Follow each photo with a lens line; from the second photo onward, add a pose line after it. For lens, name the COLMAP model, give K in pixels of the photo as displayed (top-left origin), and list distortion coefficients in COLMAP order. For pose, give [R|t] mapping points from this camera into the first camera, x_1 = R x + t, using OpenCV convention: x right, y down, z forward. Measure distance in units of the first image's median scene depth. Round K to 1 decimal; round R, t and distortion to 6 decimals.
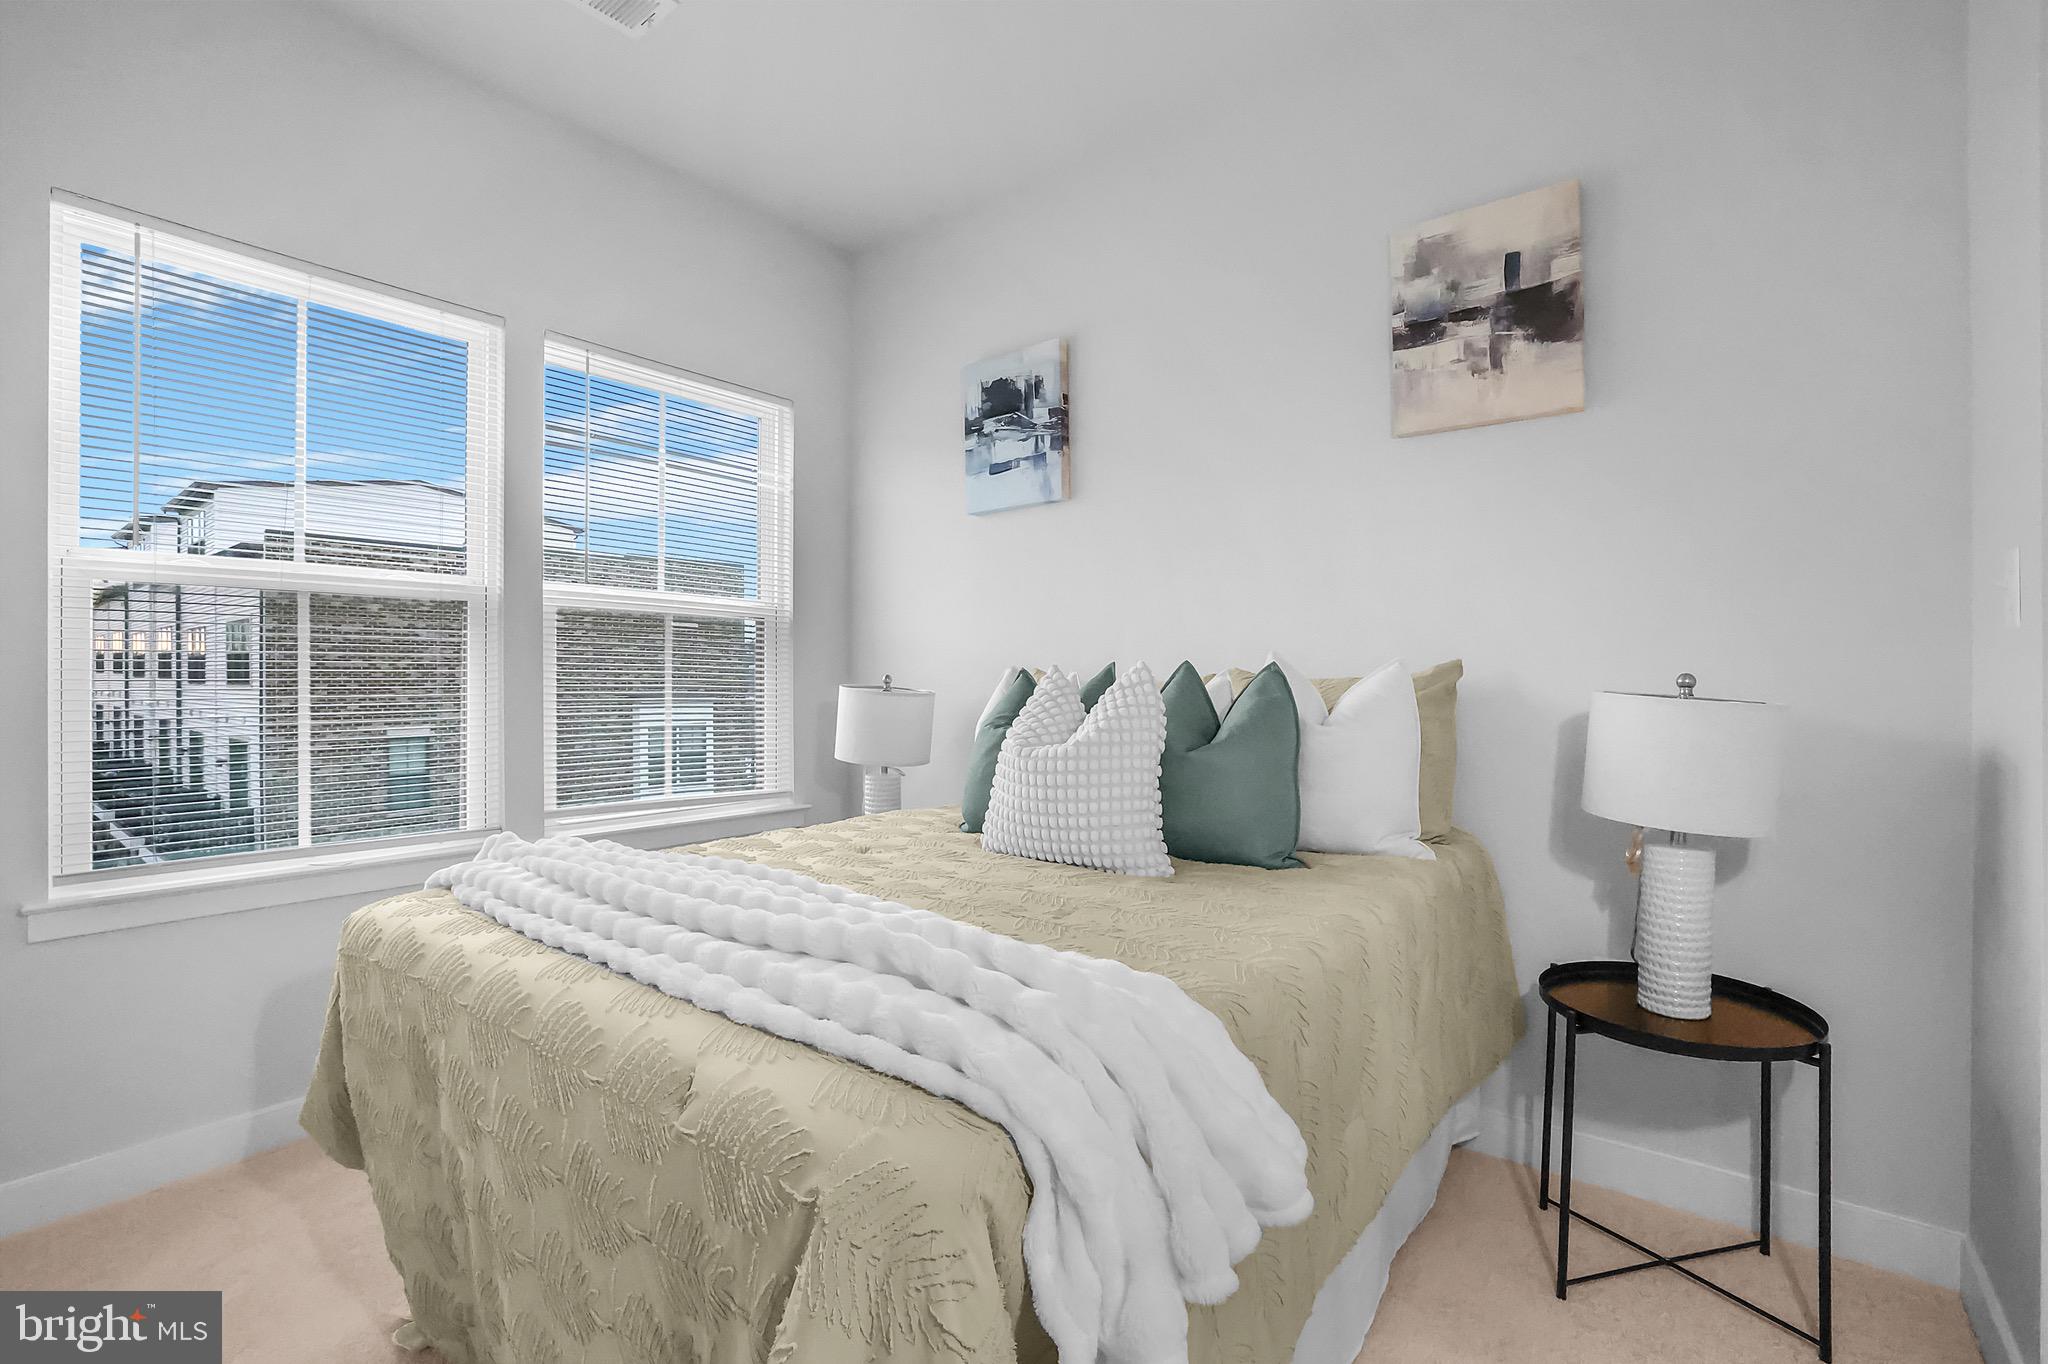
lens RADIAL K [[904.7, 0, 1038.7], [0, 904.7, 663.6], [0, 0, 1]] dist [-0.012325, 0.000884]
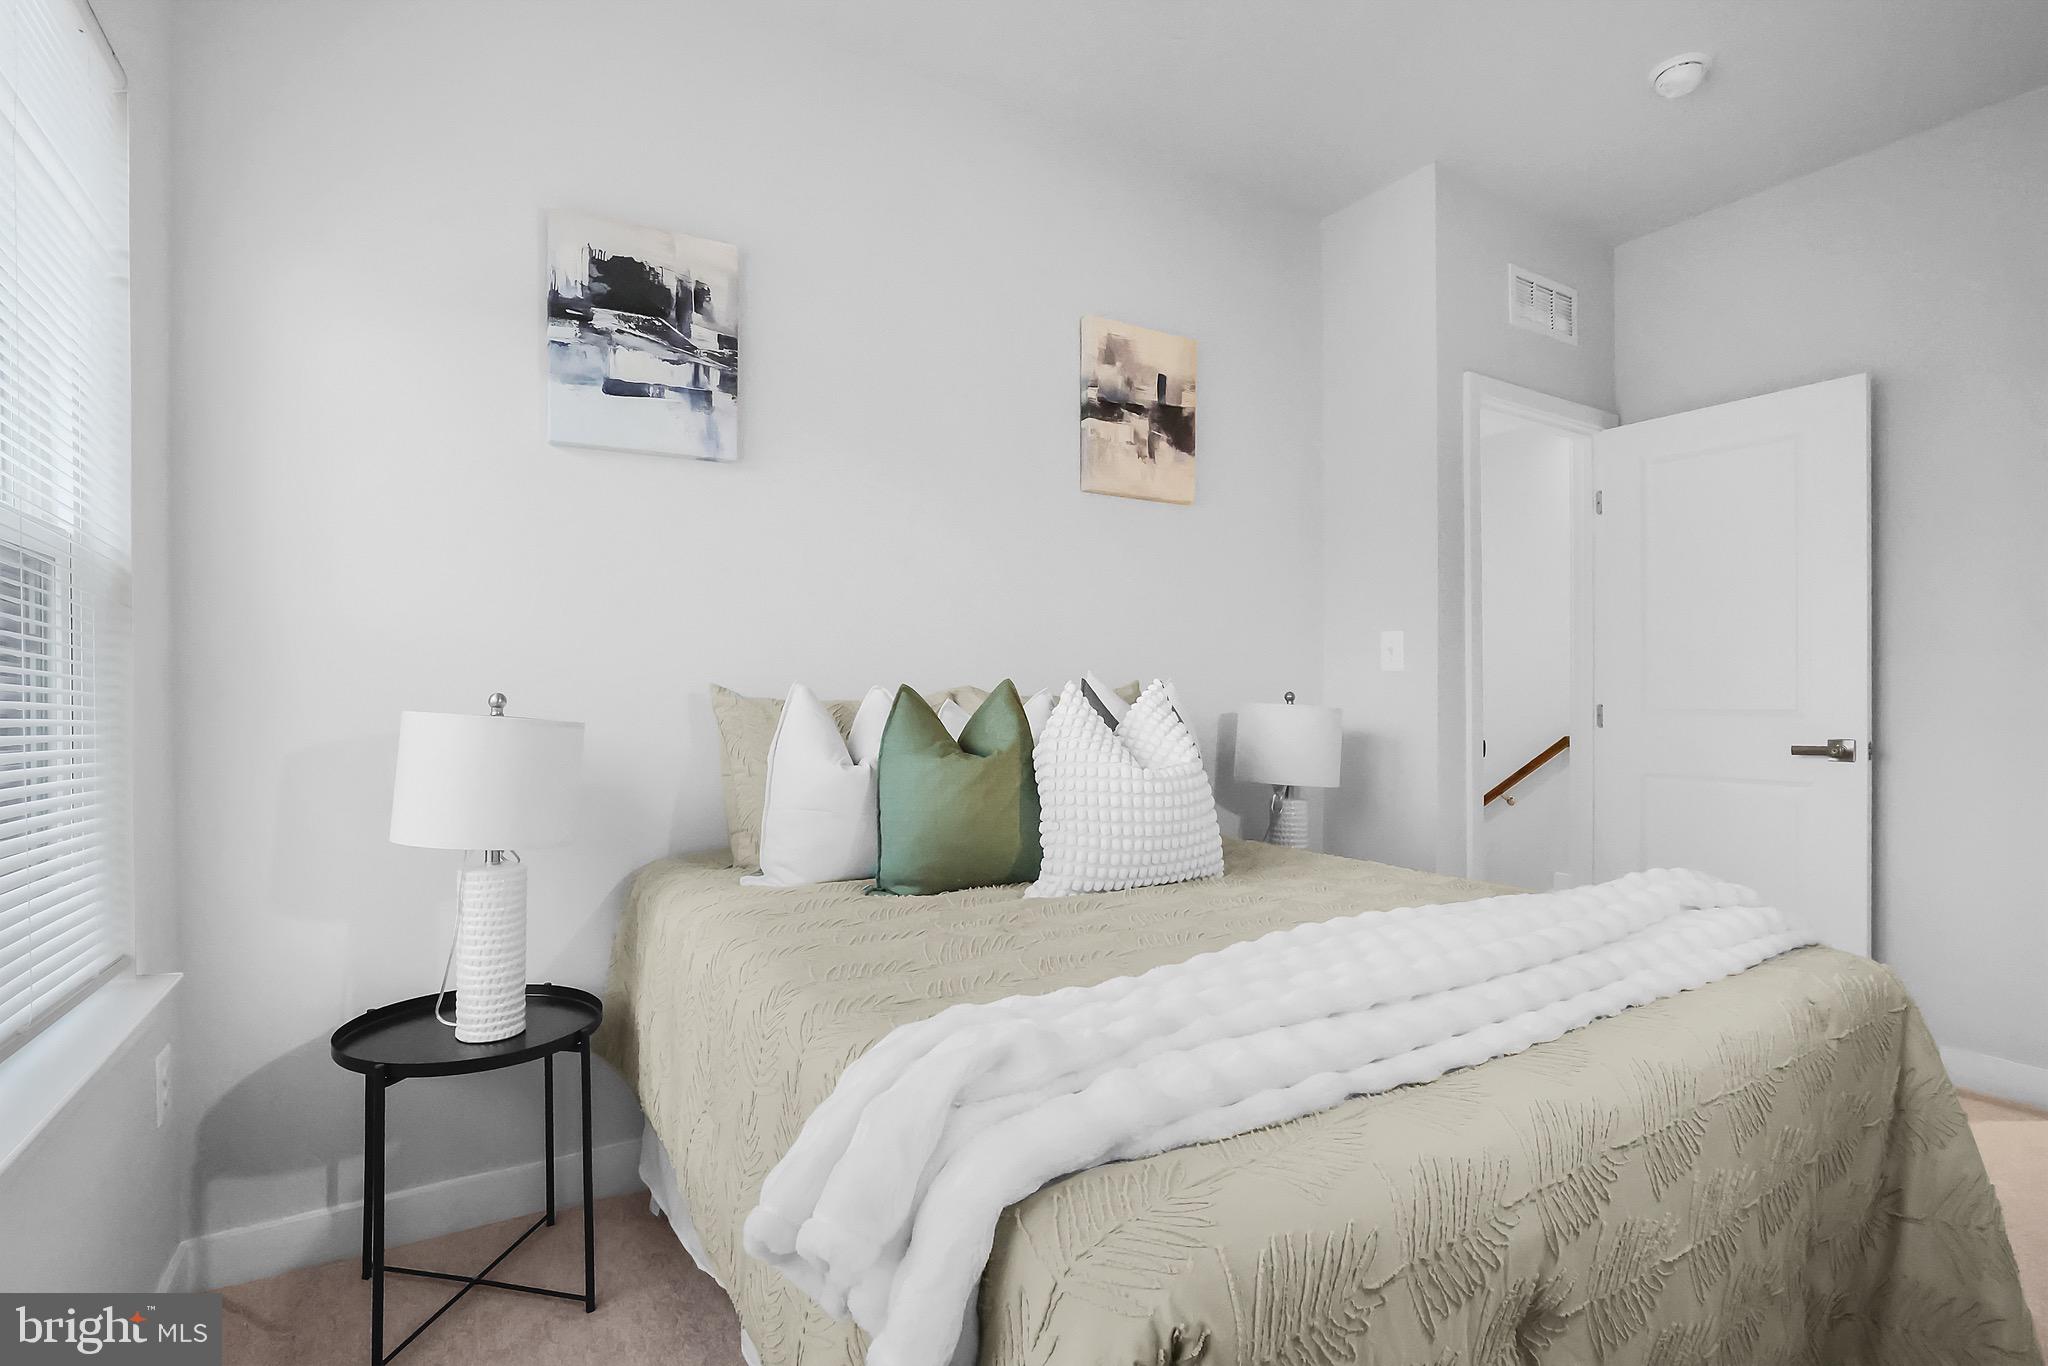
lens RADIAL K [[967.3, 0, 1020.8], [0, 967.3, 690.8], [0, 0, 1]] dist [-0.022306, -0.000233]
pose [[0.369580, 0.000269, 0.929199, -0.624200], [-0.008102, 0.999963, 0.002933, 0.005846], [-0.929164, -0.008612, 0.369569, 0.472599]]
